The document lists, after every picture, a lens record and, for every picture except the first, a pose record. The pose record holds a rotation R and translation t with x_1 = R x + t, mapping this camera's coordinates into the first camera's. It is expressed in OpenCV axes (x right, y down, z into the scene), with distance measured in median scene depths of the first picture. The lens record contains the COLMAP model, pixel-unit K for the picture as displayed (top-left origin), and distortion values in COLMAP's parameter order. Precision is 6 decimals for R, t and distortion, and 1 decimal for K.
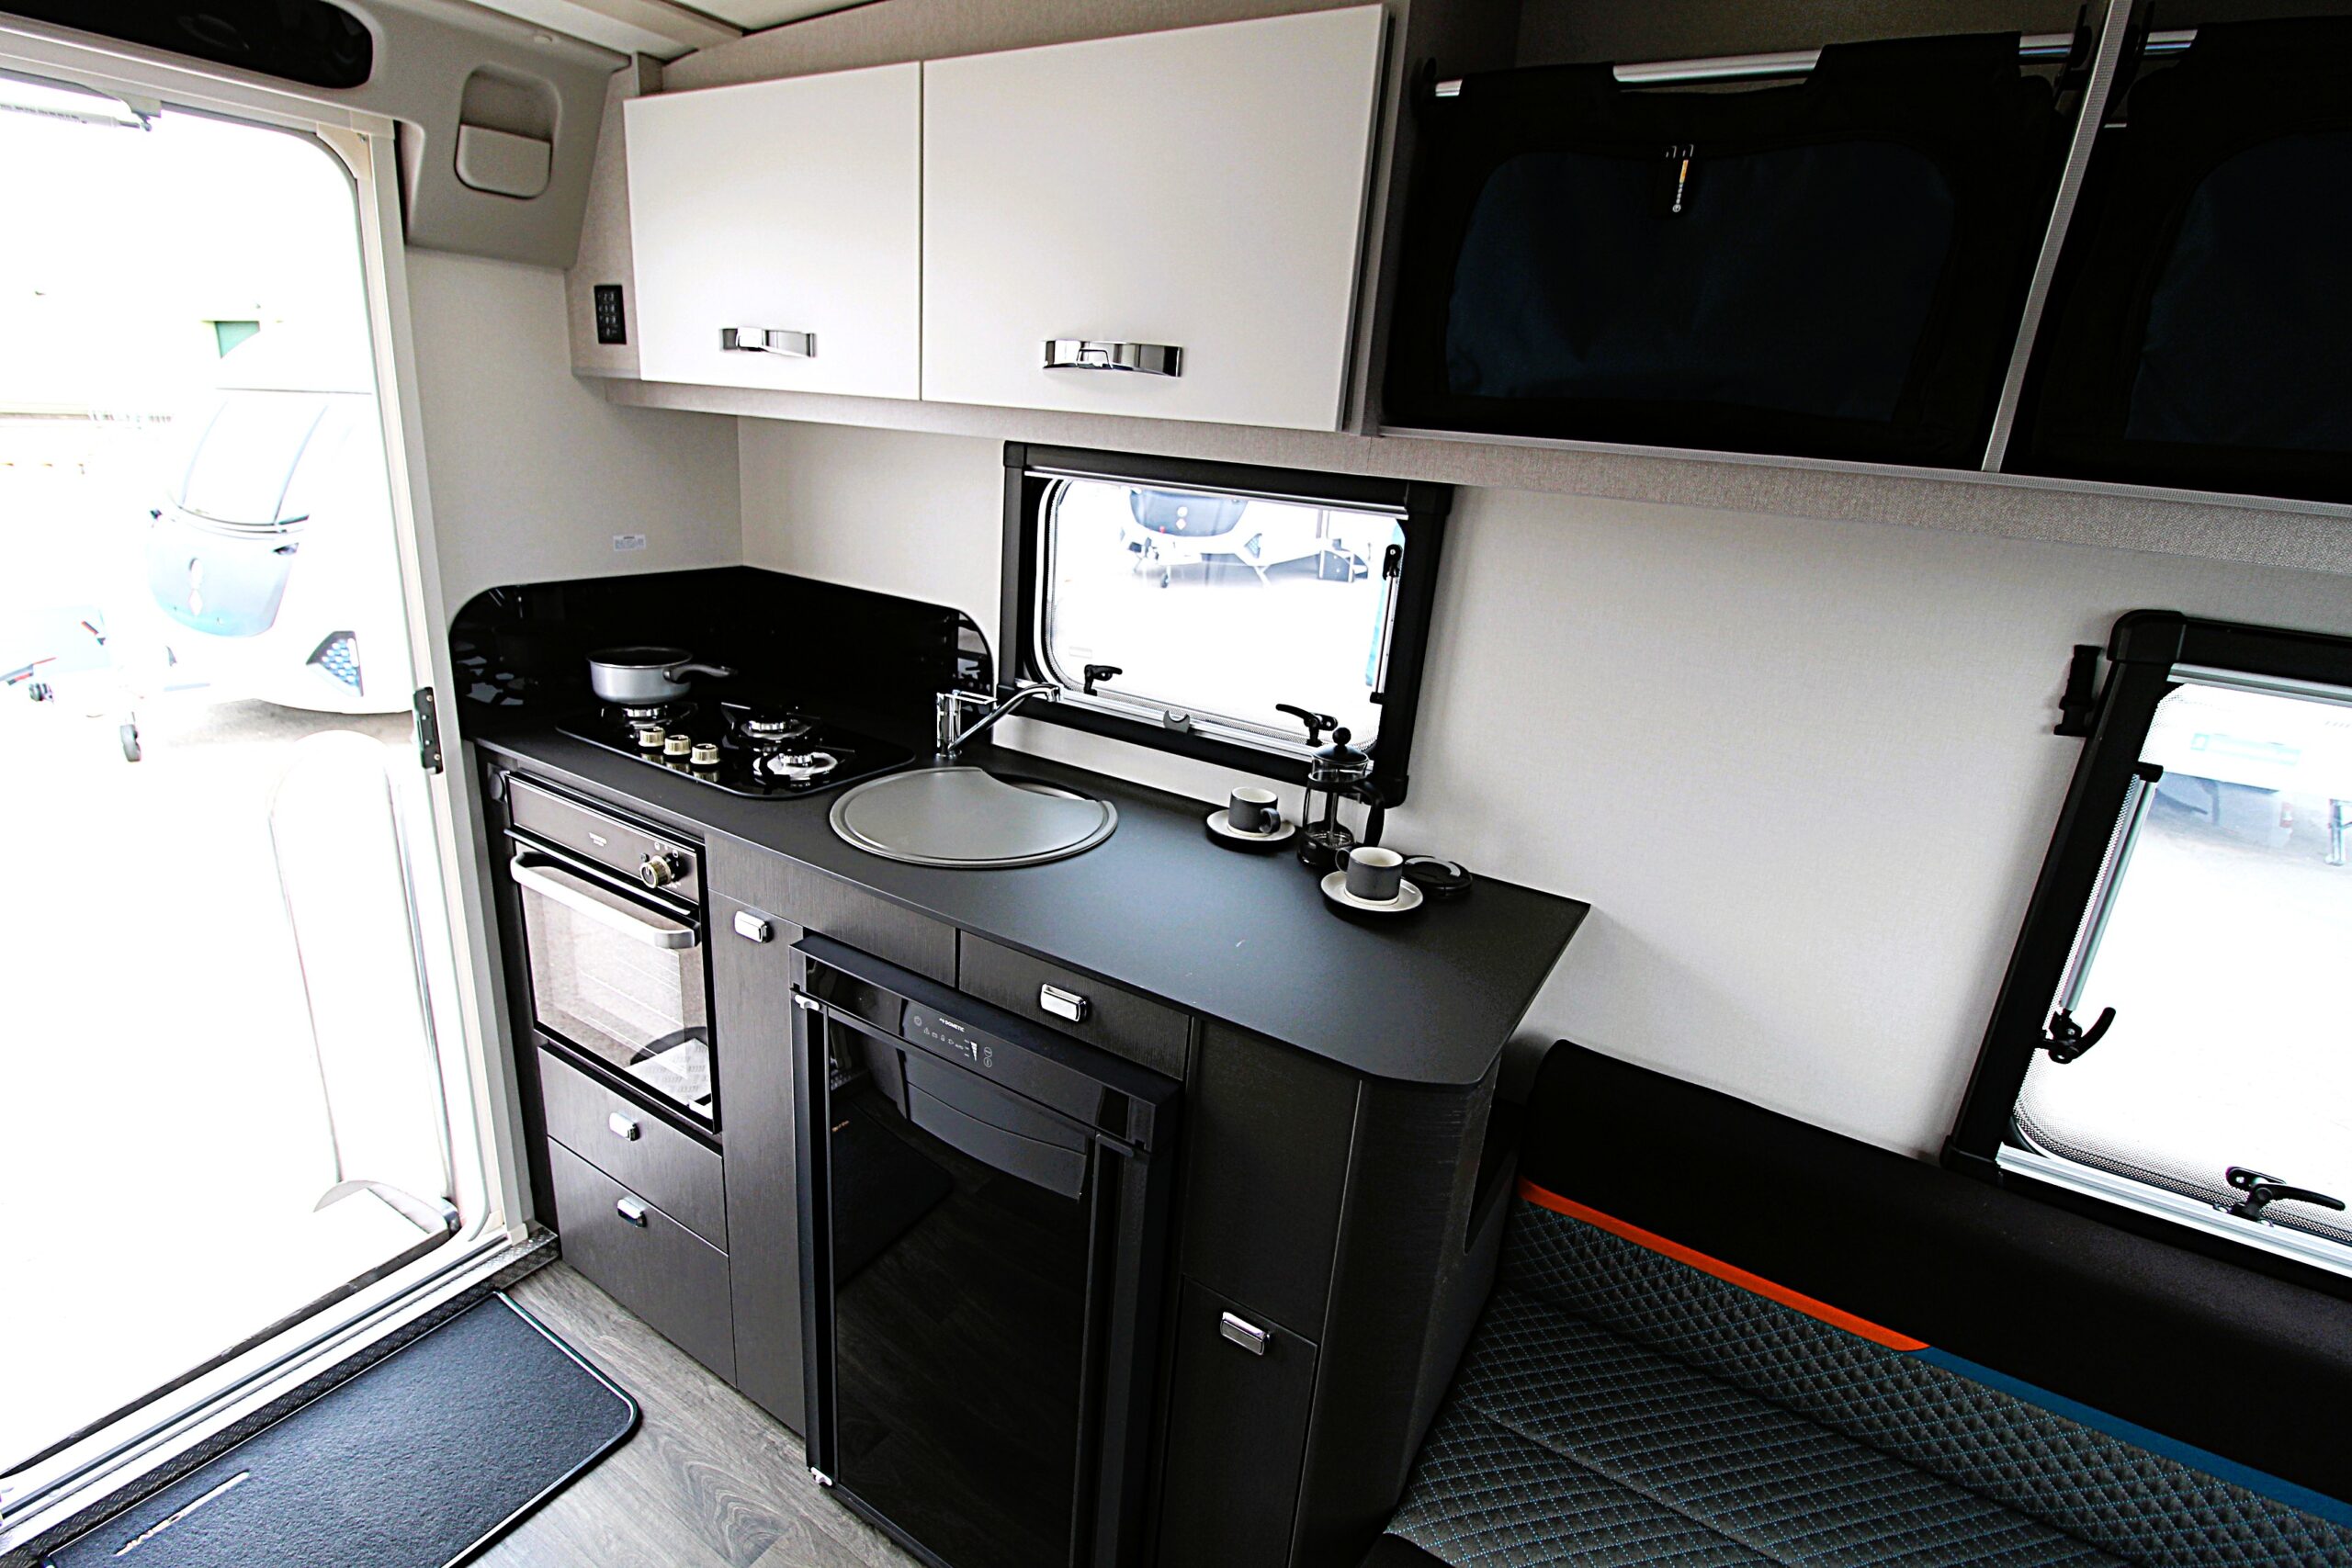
lens RADIAL K [[1092.0, 0, 1177.0], [0, 1092.0, 774.6], [0, 0, 1]] dist [0.000689, -0.014019]
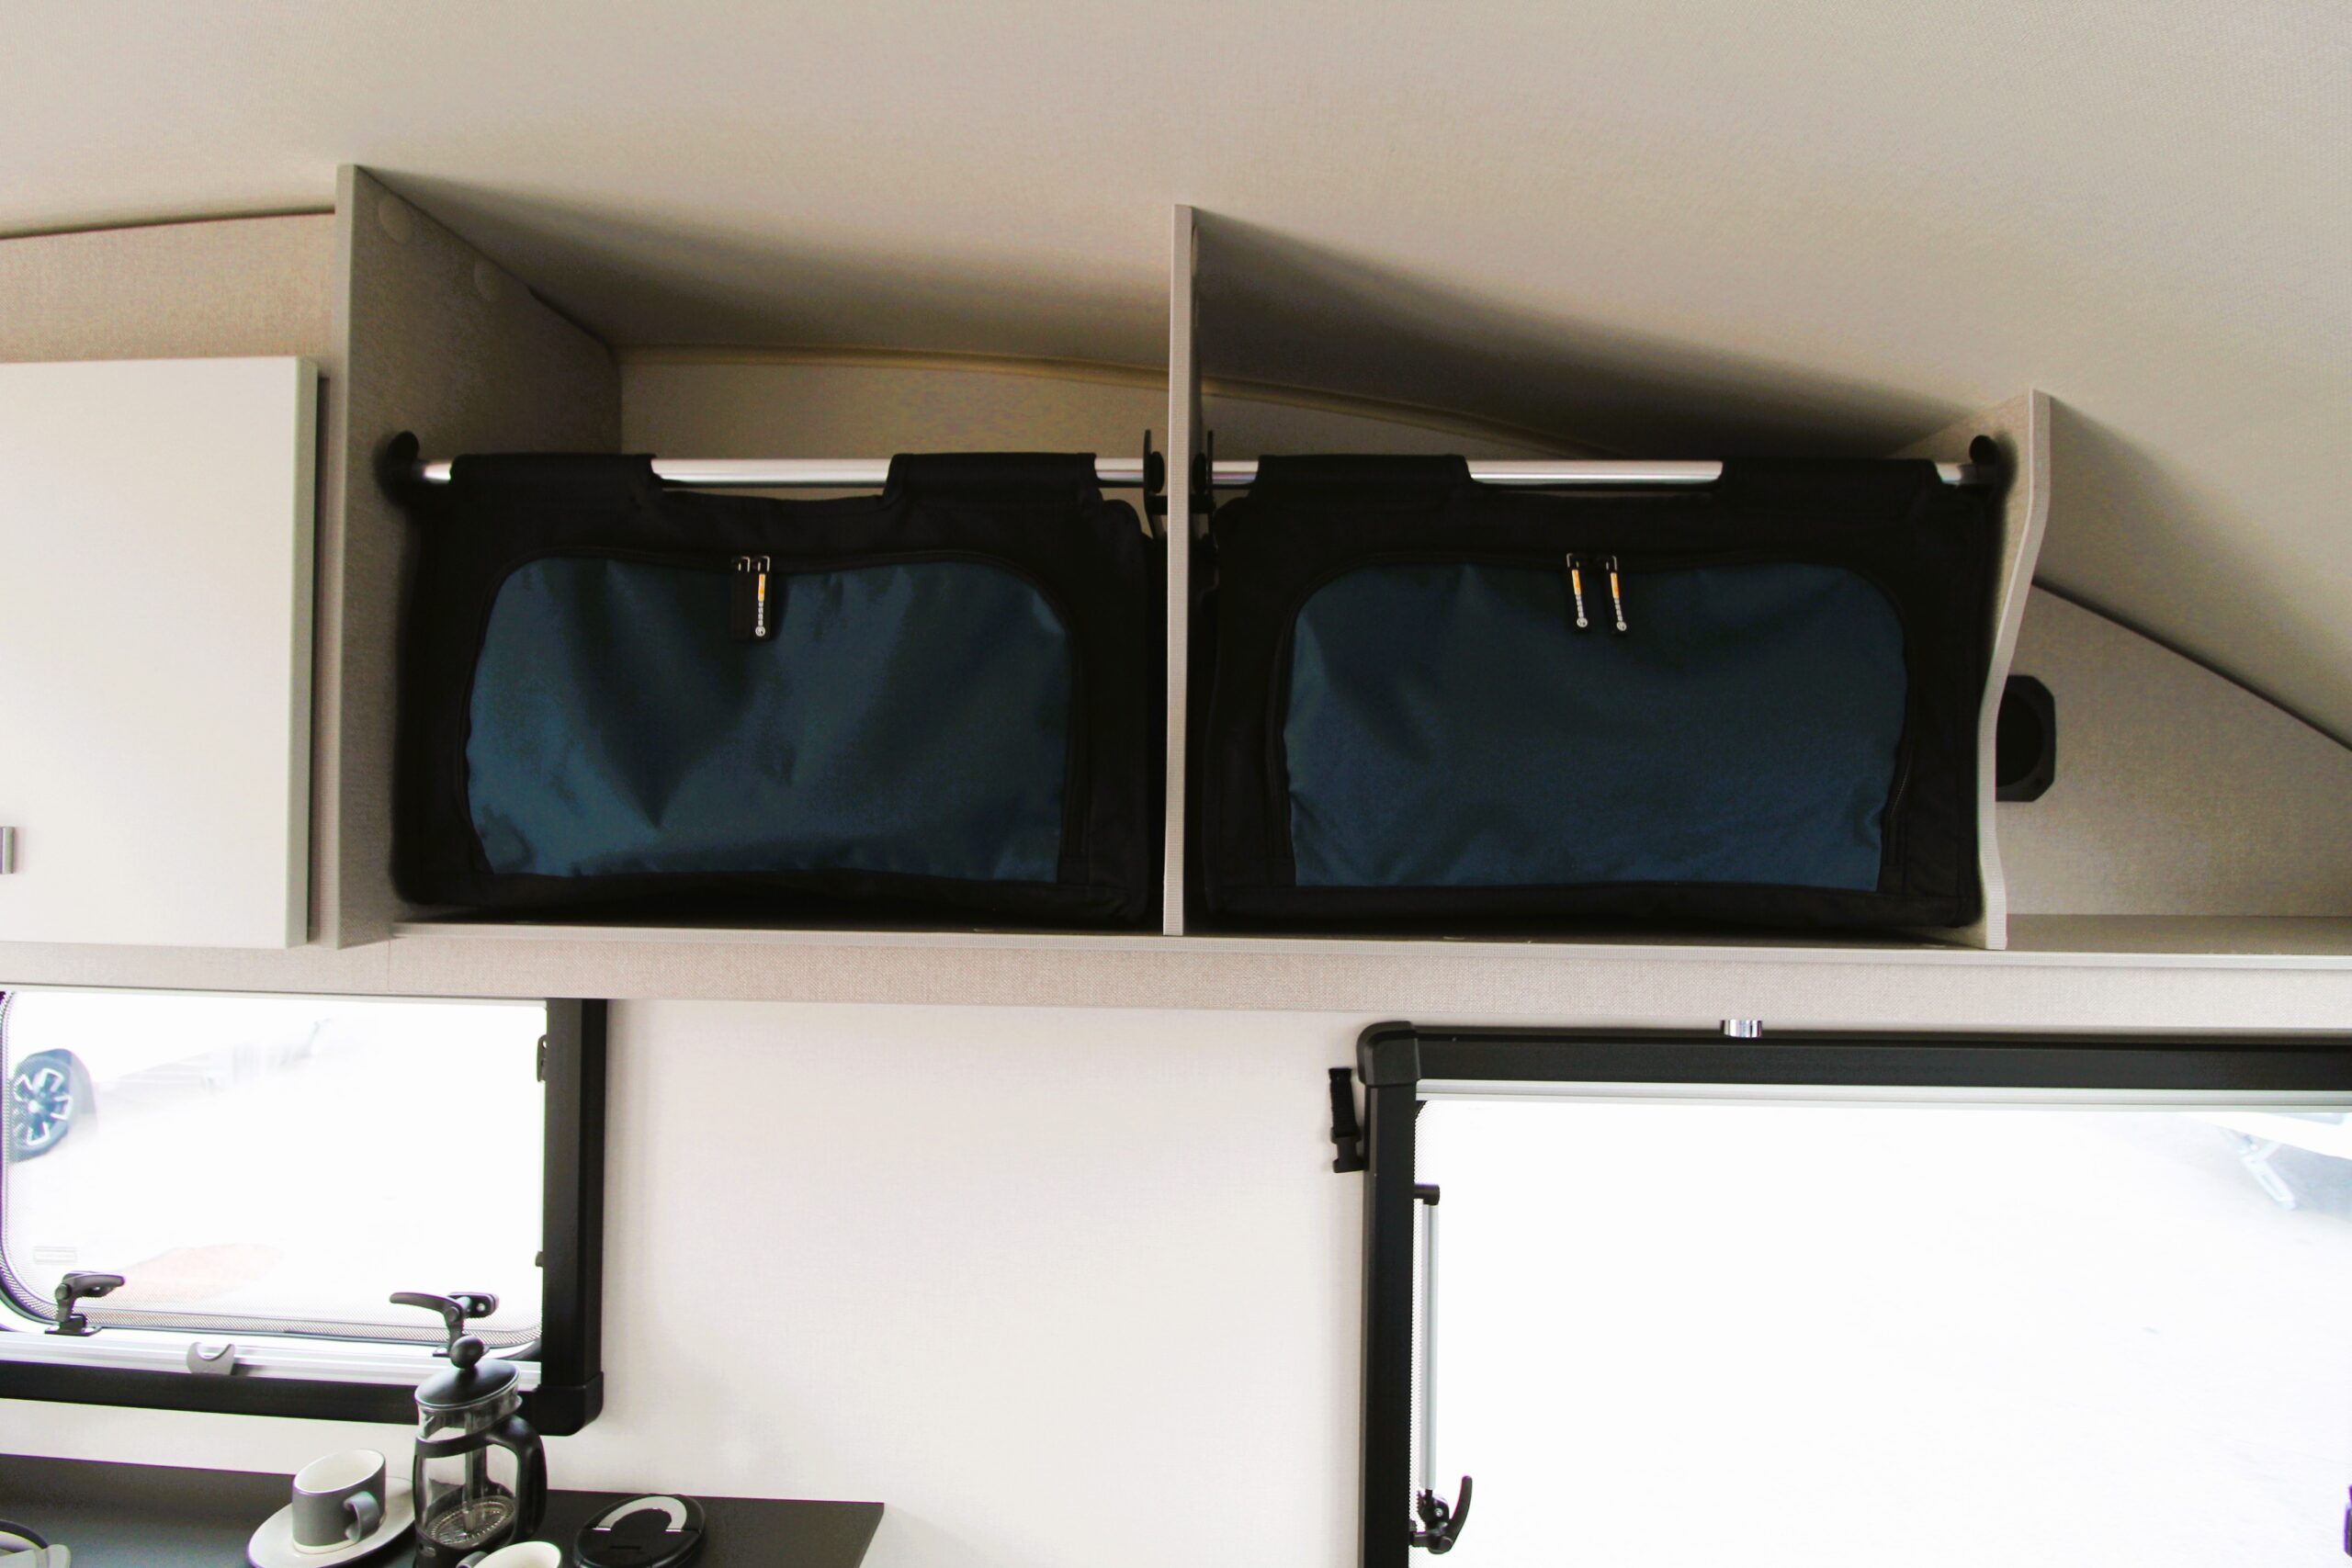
lens RADIAL K [[1085.7, 0, 1181.6], [0, 1085.7, 768.4], [0, 0, 1]] dist [-0.000413, -0.013323]
pose [[0.867947, -0.058214, 0.493234, 0.211070], [0.201254, 0.949143, -0.242126, -0.116725], [-0.454054, 0.309418, 0.835521, 0.163679]]
